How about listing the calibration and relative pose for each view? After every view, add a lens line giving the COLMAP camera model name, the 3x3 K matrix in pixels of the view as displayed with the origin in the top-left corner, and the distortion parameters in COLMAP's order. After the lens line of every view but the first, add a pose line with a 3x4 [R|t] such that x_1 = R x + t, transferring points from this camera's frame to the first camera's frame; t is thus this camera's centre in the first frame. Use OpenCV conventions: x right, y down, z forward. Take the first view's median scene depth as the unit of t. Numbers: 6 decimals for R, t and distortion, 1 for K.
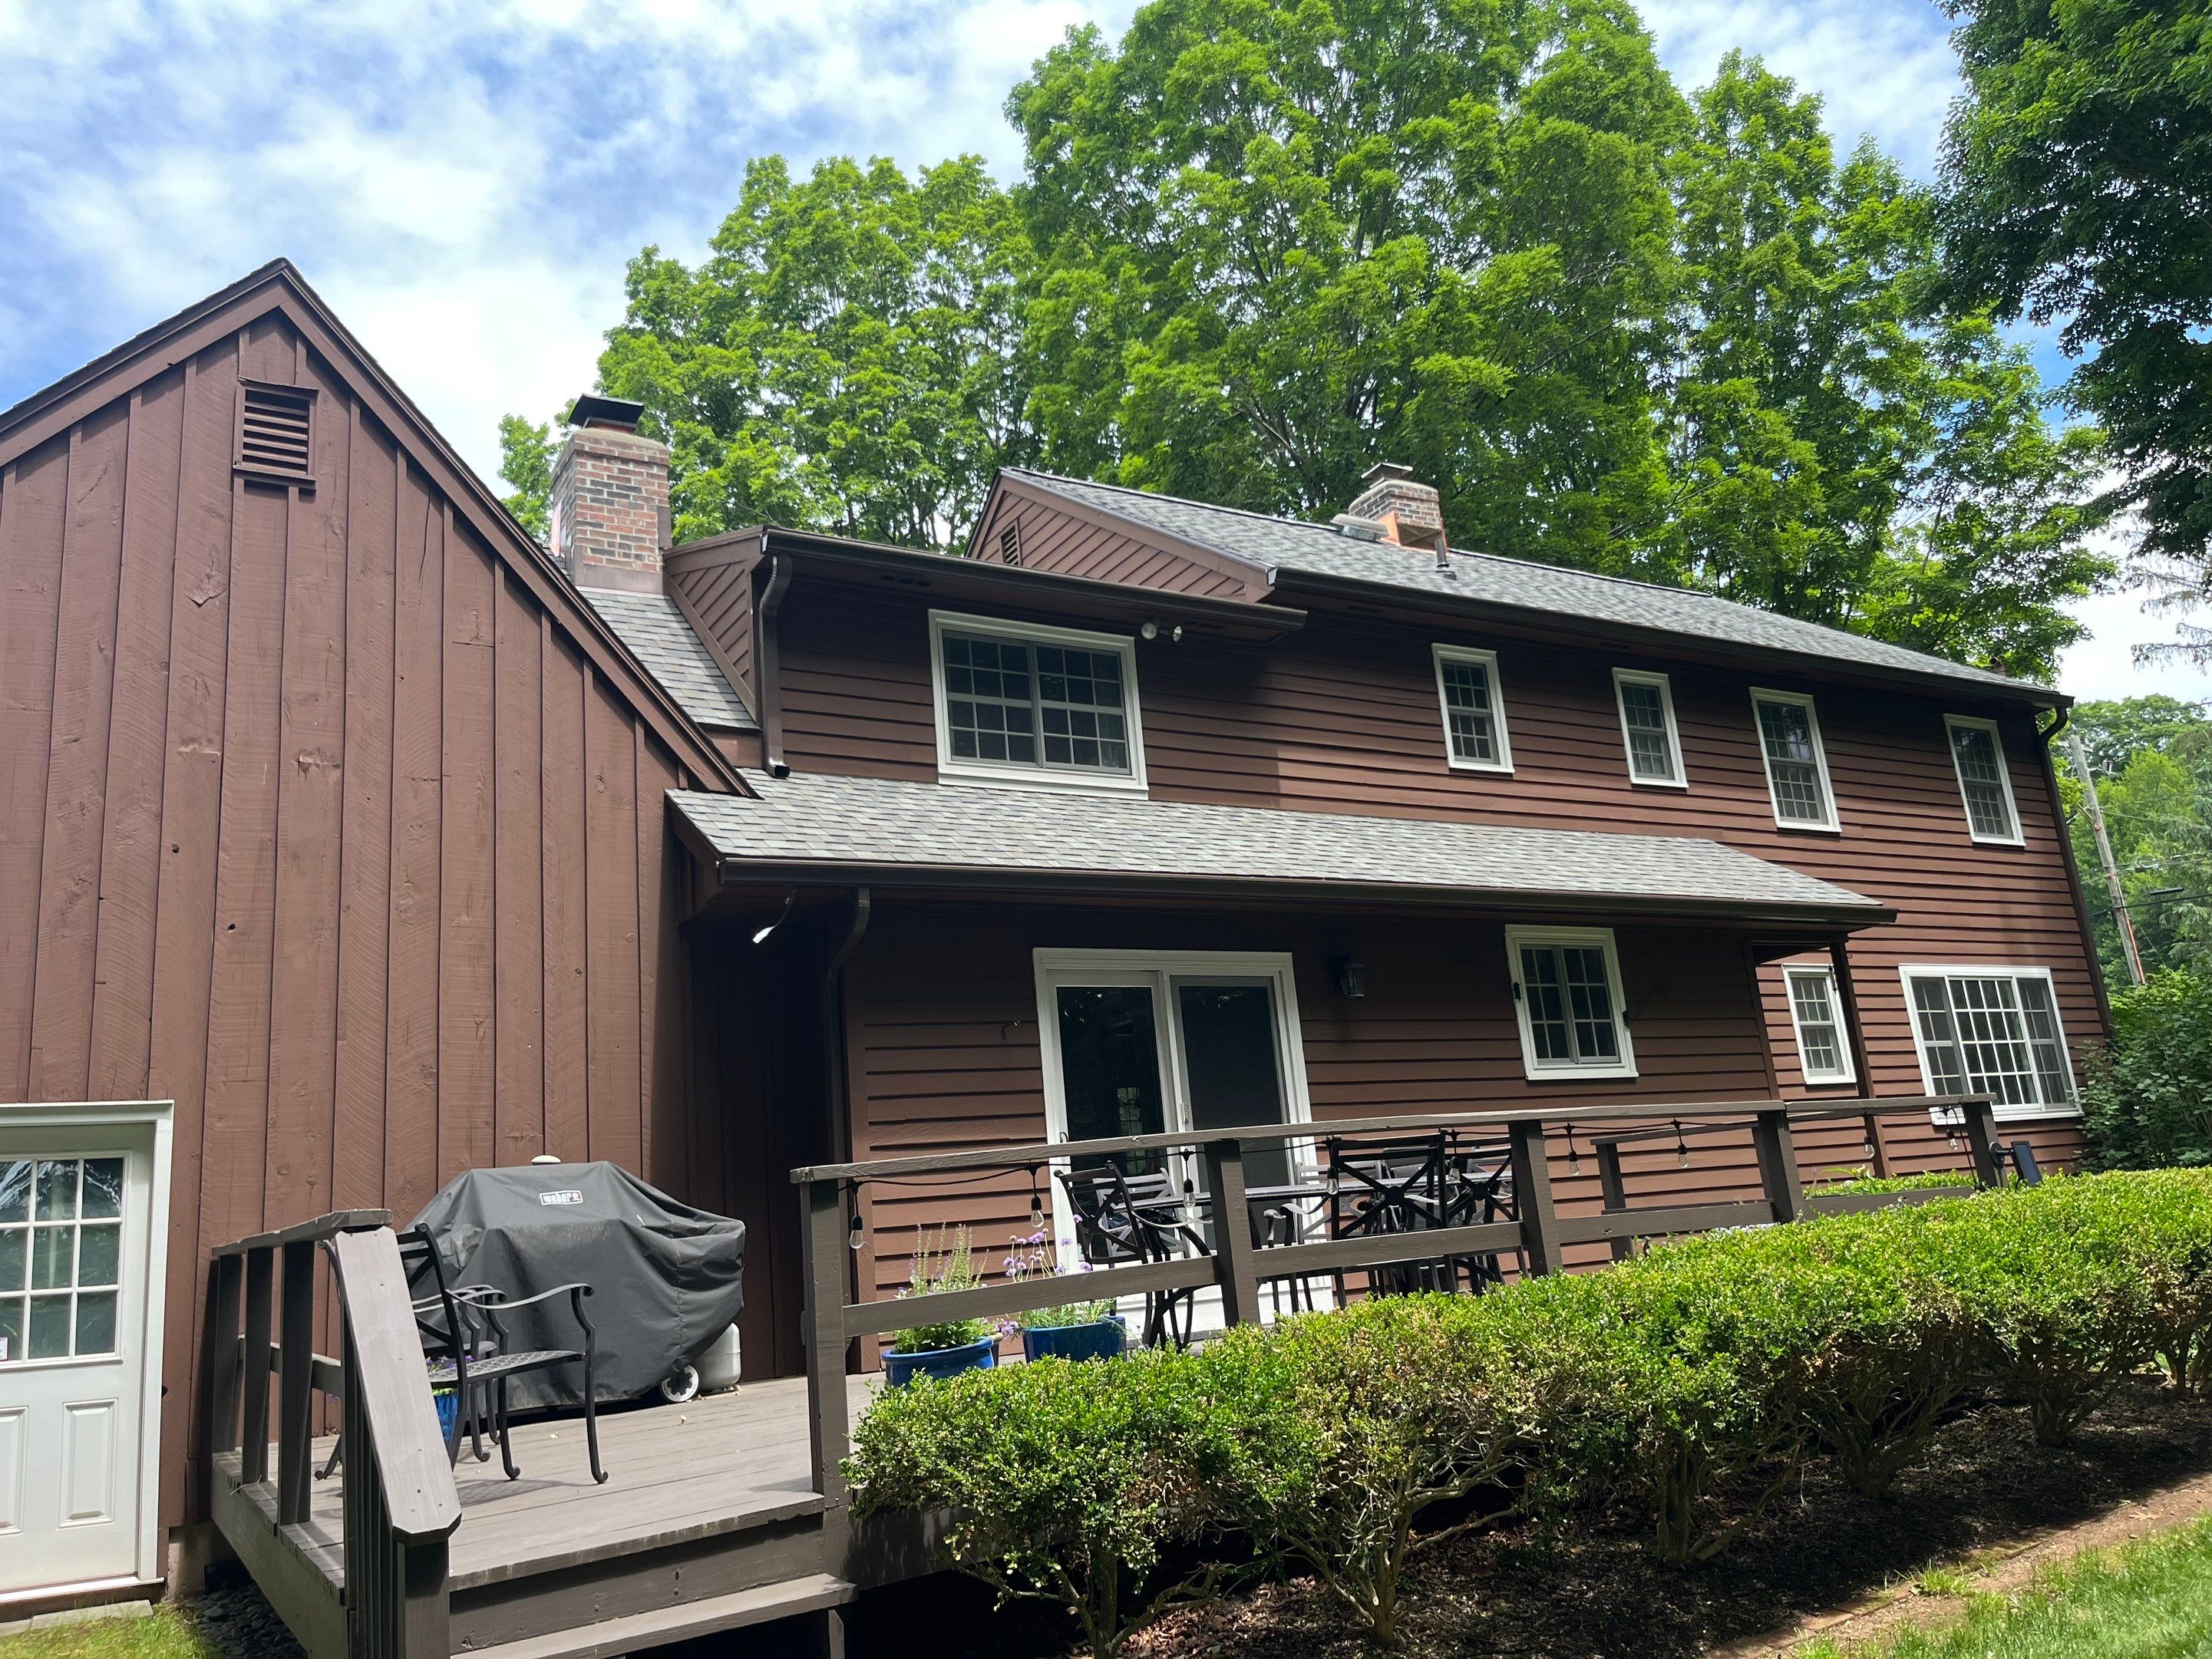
lens RADIAL K [[1668.8, 0, 1093.0], [0, 1668.8, 836.9], [0, 0, 1]] dist [0.068562, -0.097845]
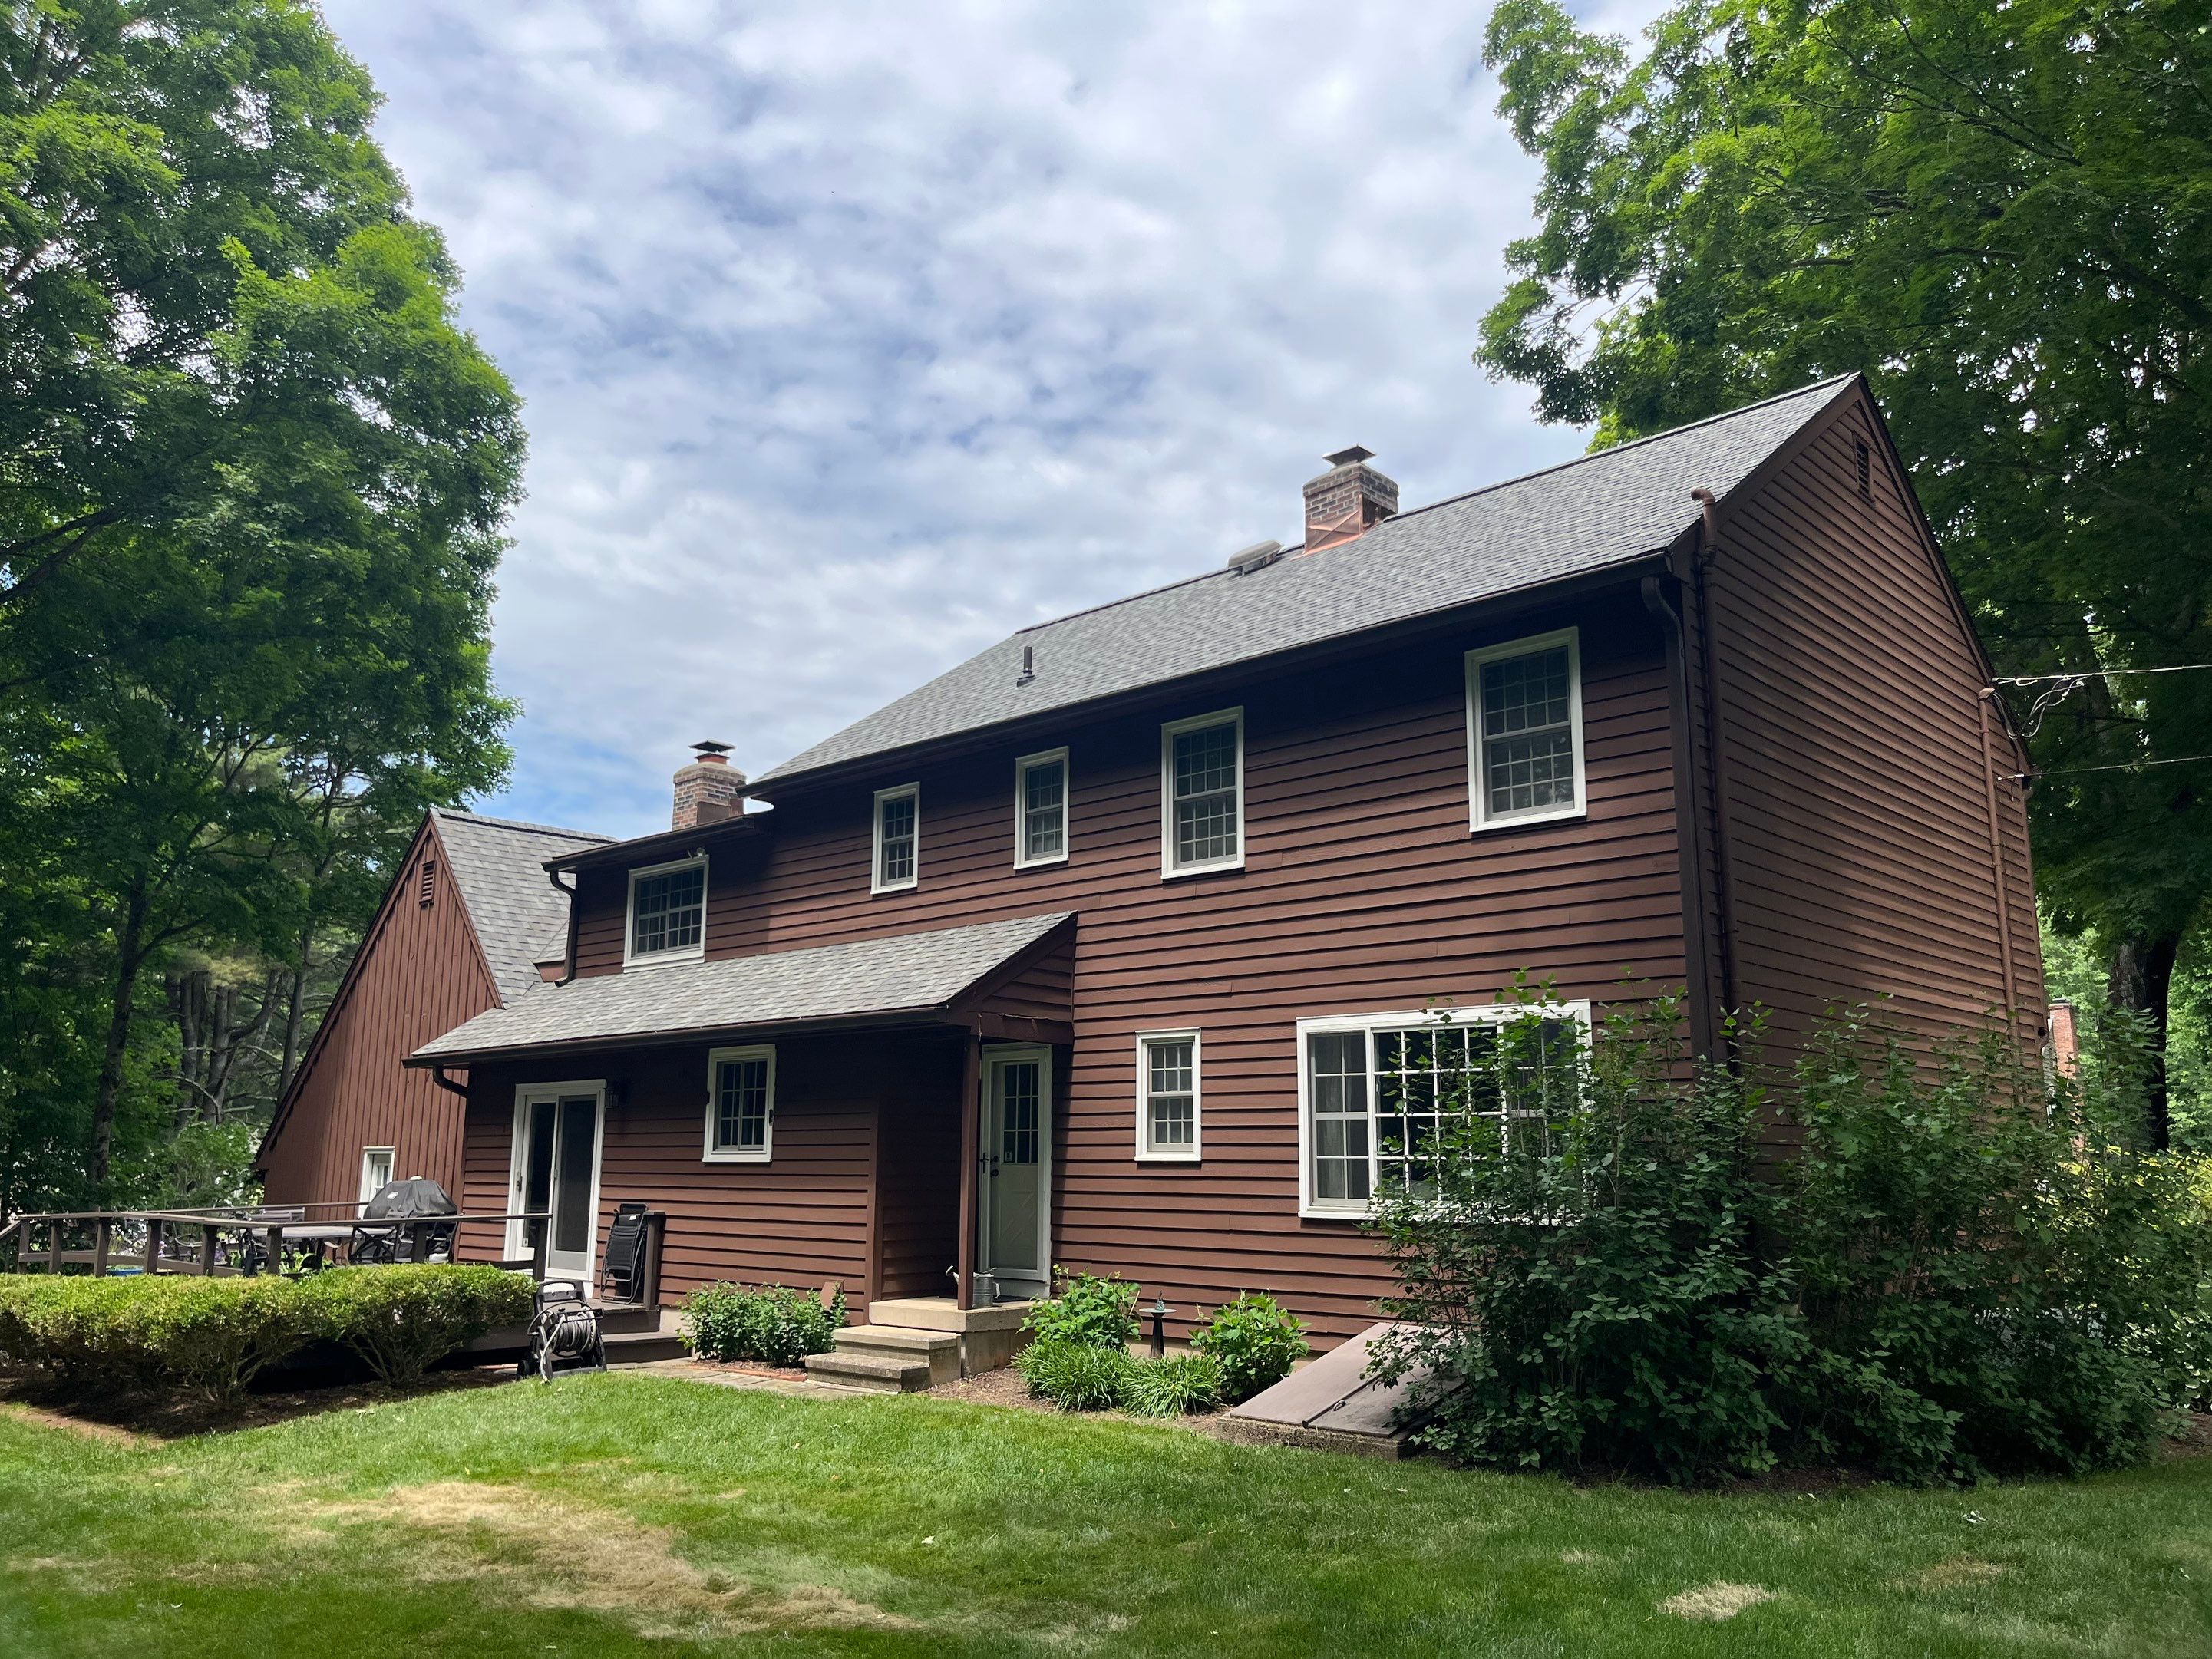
lens RADIAL K [[1668.8, 0, 1093.0], [0, 1668.8, 836.9], [0, 0, 1]] dist [0.068562, -0.097845]
pose [[0.271217, -0.098990, -0.957414, 1.616449], [0.202059, 0.978388, -0.043919, 0.005584], [0.941070, -0.181542, 0.285357, 0.896978]]
